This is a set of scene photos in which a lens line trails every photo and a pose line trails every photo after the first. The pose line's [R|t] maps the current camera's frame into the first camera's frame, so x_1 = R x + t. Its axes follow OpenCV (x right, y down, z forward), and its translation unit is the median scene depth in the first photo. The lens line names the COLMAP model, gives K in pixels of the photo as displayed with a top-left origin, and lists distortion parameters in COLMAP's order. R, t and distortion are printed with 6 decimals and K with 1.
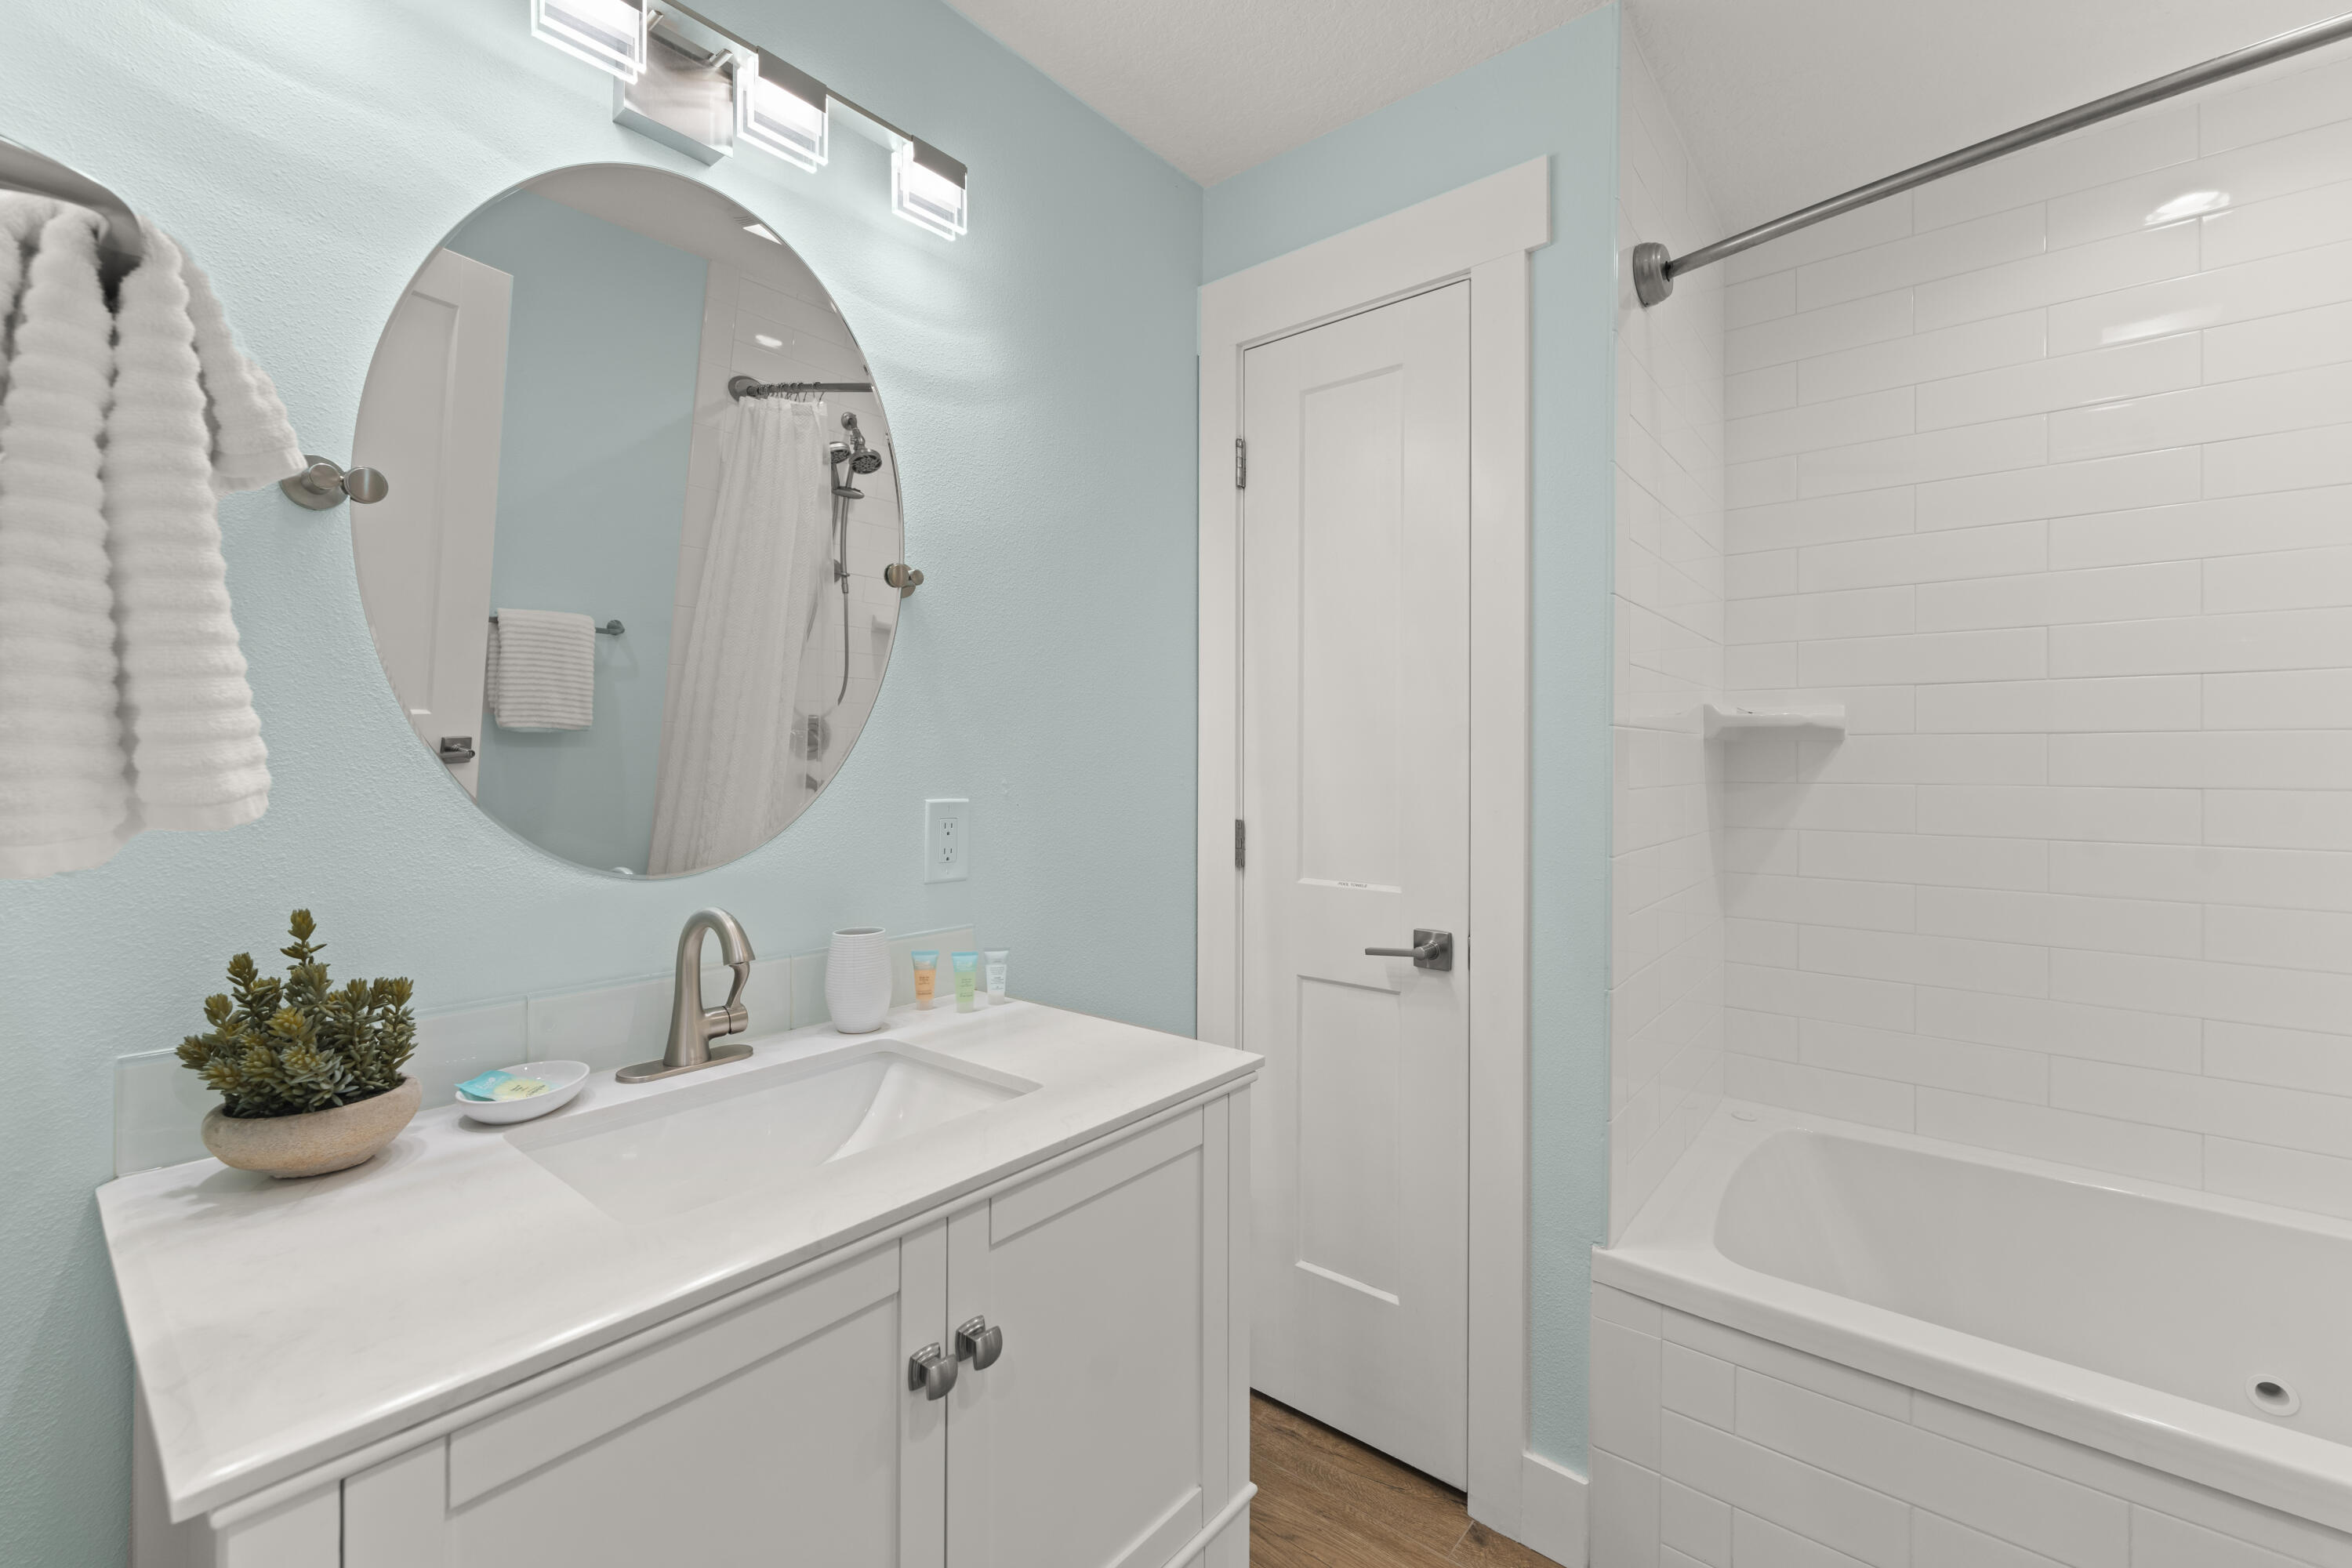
lens RADIAL K [[985.2, 0, 1169.6], [0, 985.2, 731.3], [0, 0, 1]] dist [-0.057003, -0.000089]
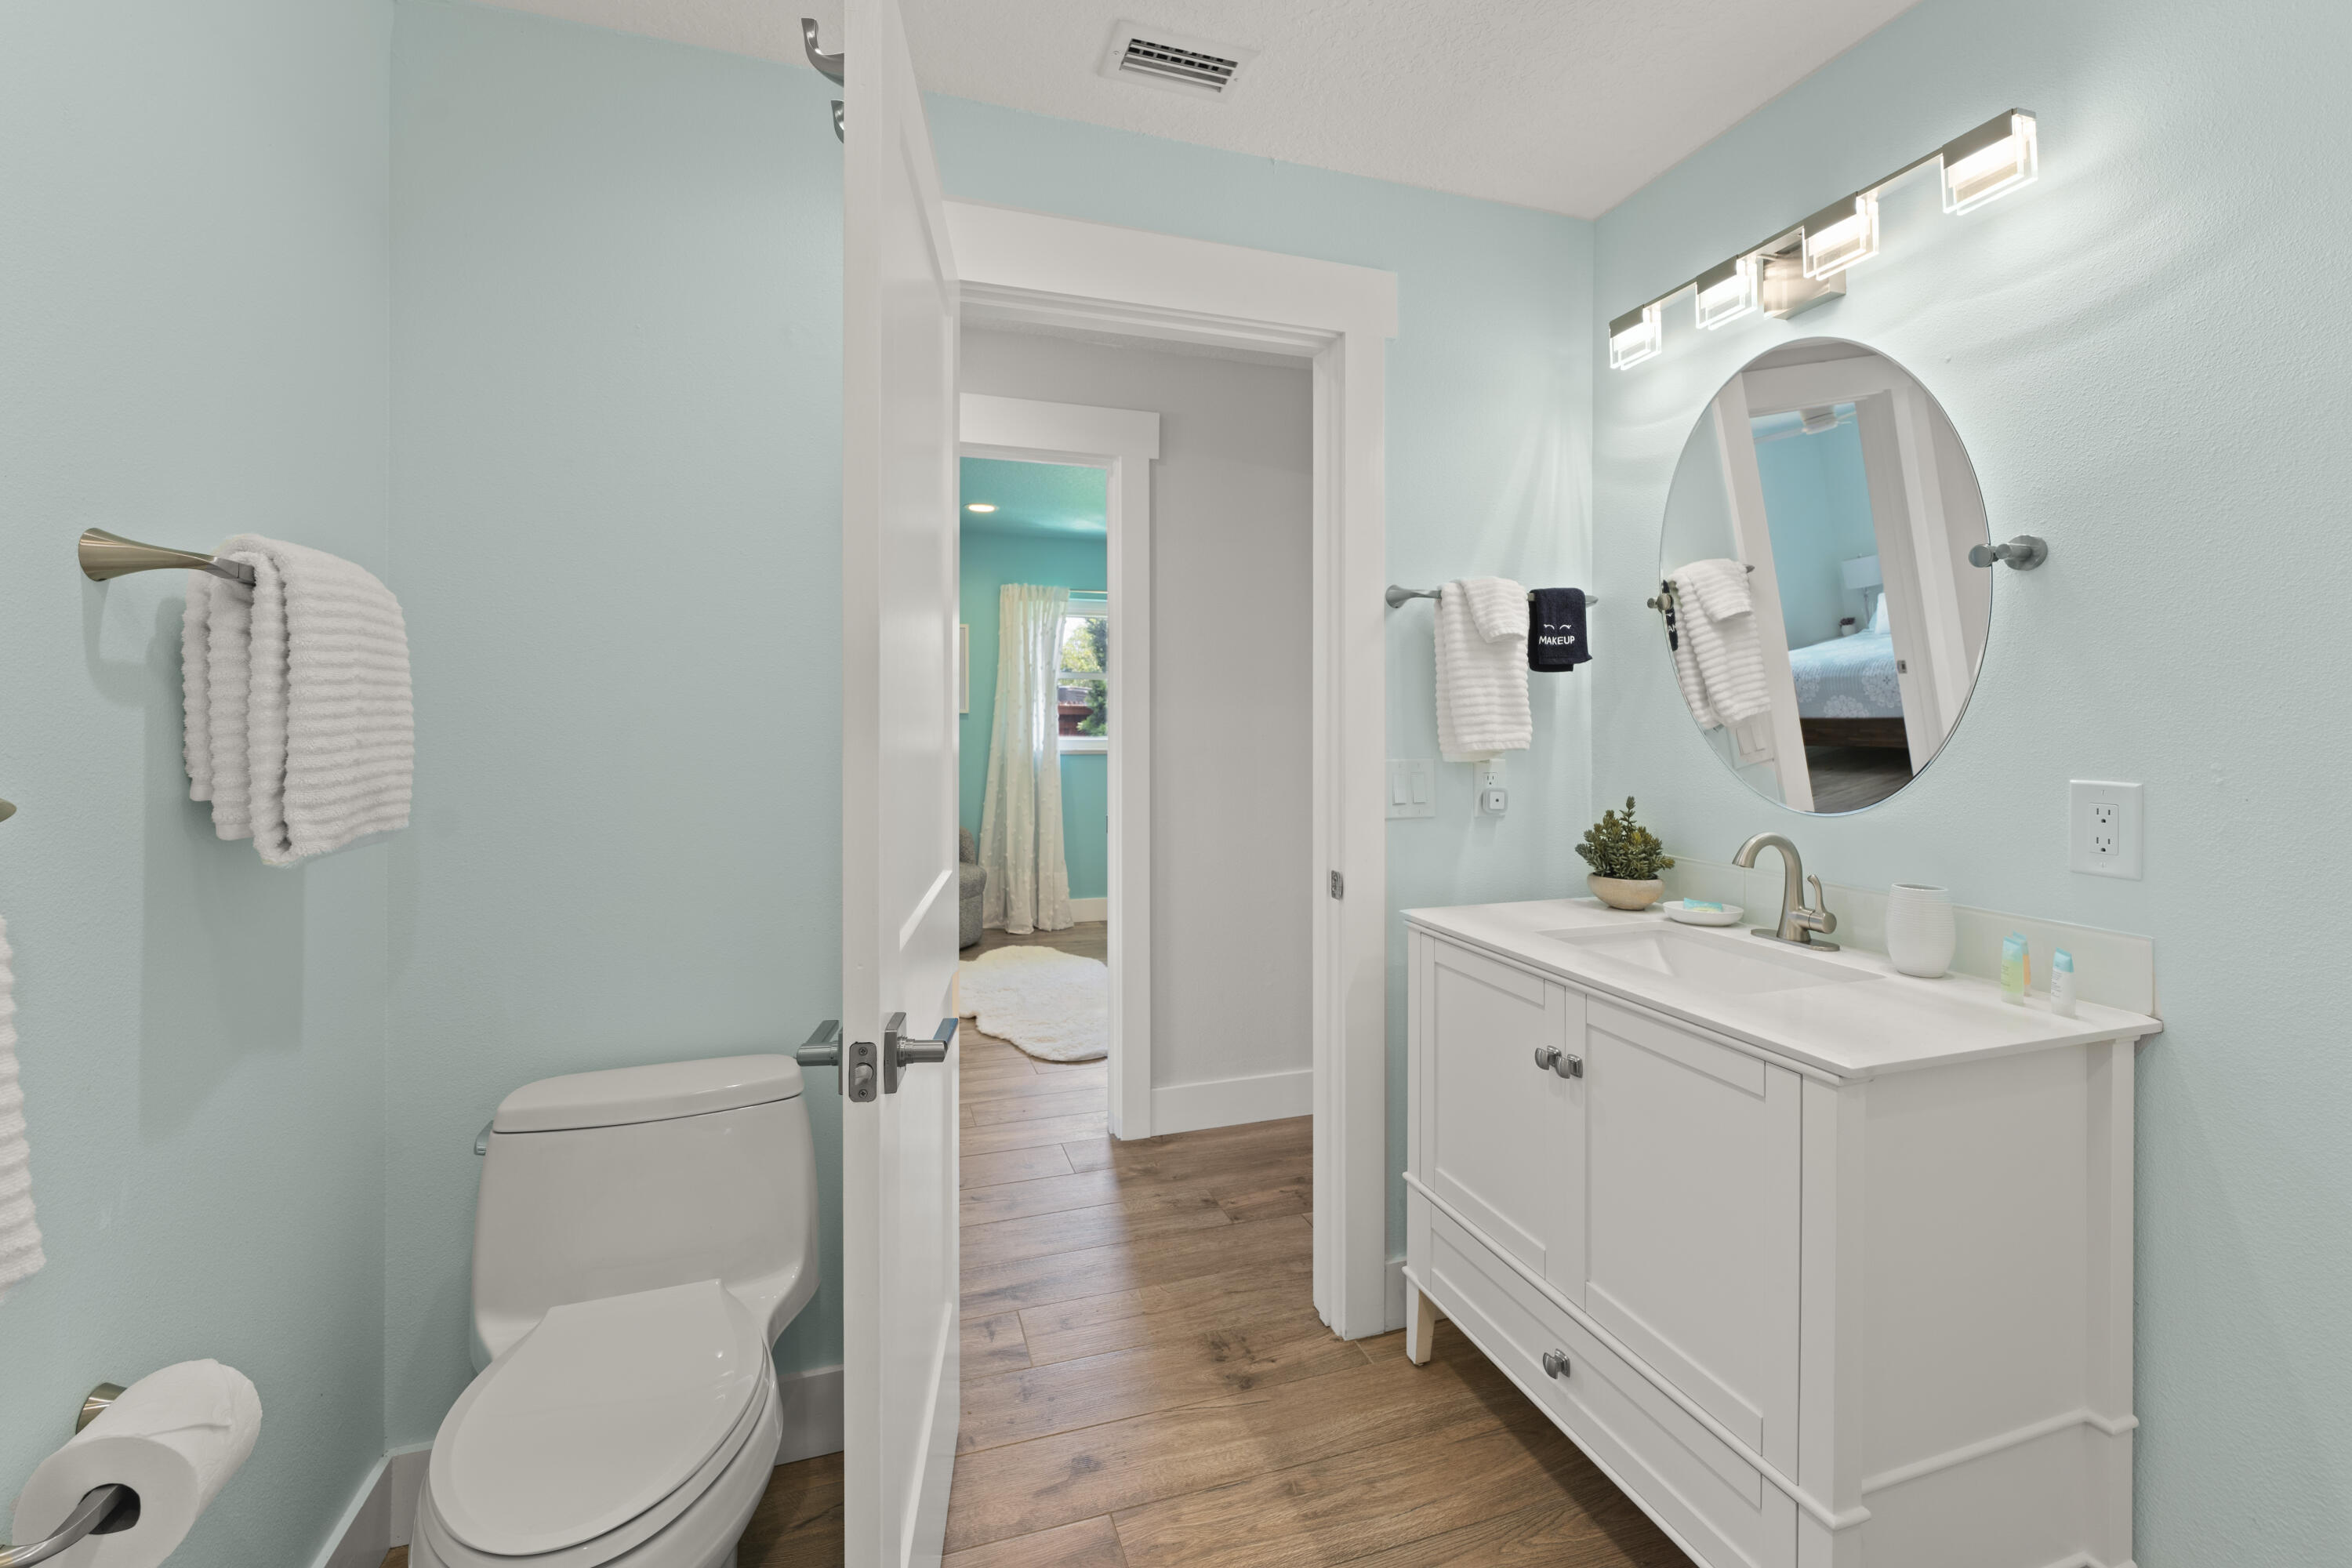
lens RADIAL K [[985.2, 0, 1169.6], [0, 985.2, 731.3], [0, 0, 1]] dist [-0.057003, -0.000089]
pose [[-0.533999, 0.000503, -0.845485, 1.239318], [0.010141, 0.999932, -0.005810, 0.028316], [0.845424, -0.011676, -0.533968, 1.002259]]
